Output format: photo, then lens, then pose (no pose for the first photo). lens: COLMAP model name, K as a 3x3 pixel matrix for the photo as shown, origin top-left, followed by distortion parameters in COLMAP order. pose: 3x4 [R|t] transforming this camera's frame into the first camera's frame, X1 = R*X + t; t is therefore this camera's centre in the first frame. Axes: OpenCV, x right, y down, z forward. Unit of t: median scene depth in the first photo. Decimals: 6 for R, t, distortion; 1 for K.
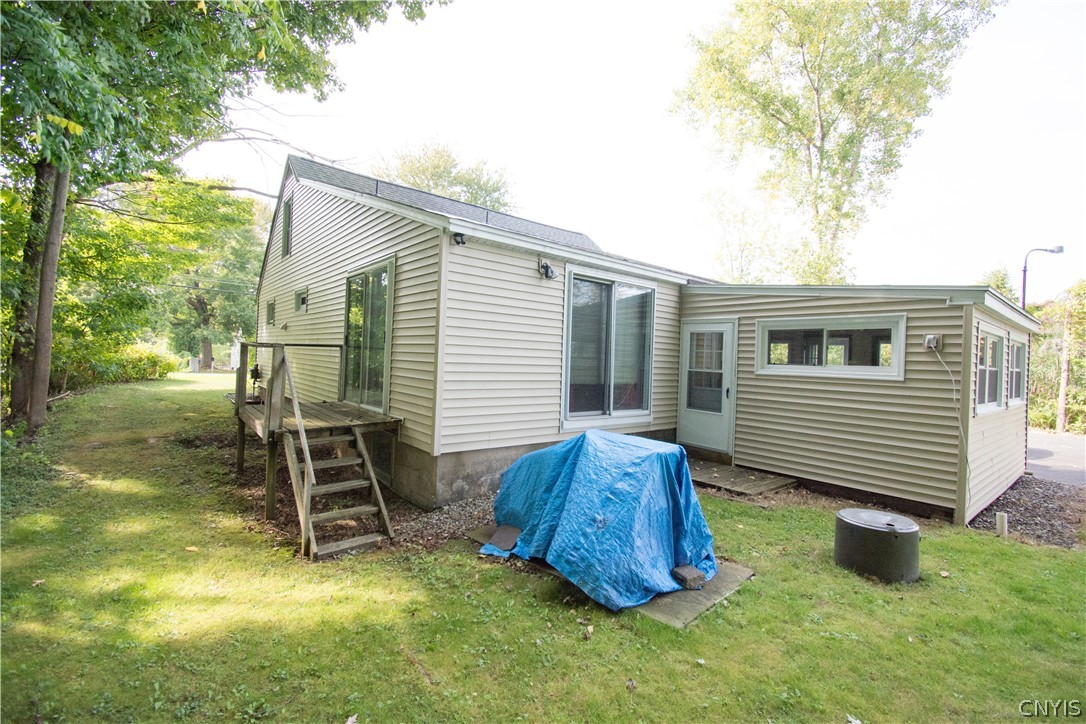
lens RADIAL K [[475.1, 0, 543.0], [0, 475.1, 362.0], [0, 0, 1]] dist [0.014977, -0.021751]
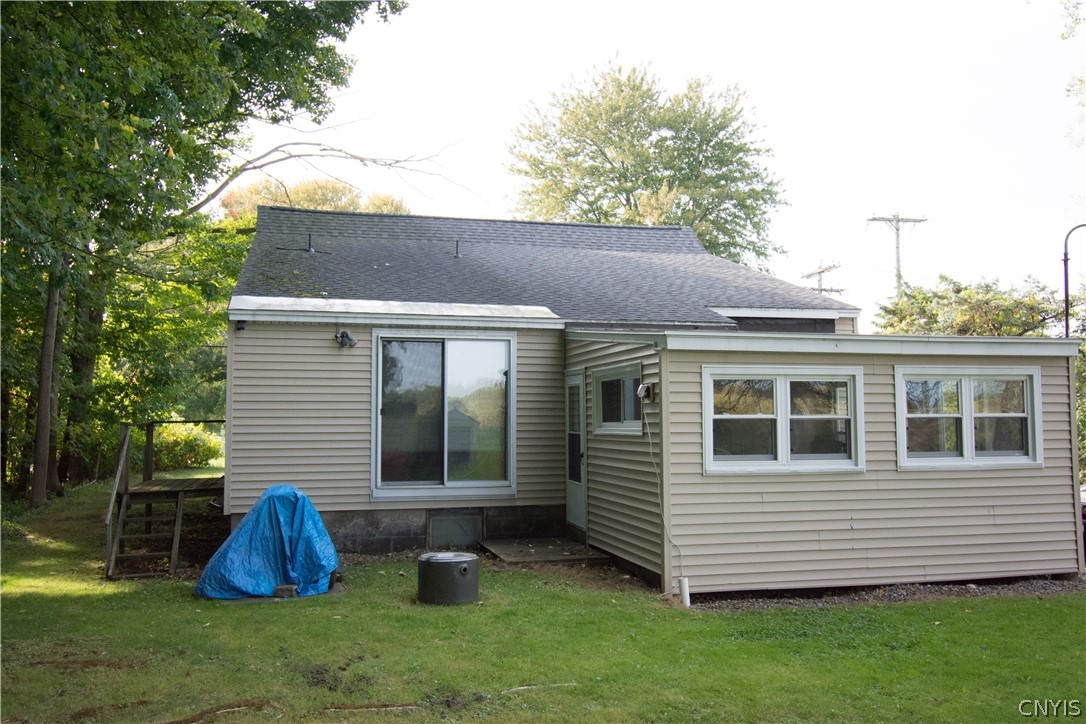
lens RADIAL K [[917.0, 0, 523.1], [0, 917.0, 376.7], [0, 0, 1]] dist [-0.008334, -0.005732]
pose [[0.902766, -0.061956, -0.425647, 0.884904], [0.034590, 0.996824, -0.071734, 0.030970], [0.428739, 0.050036, 0.902042, -0.452902]]
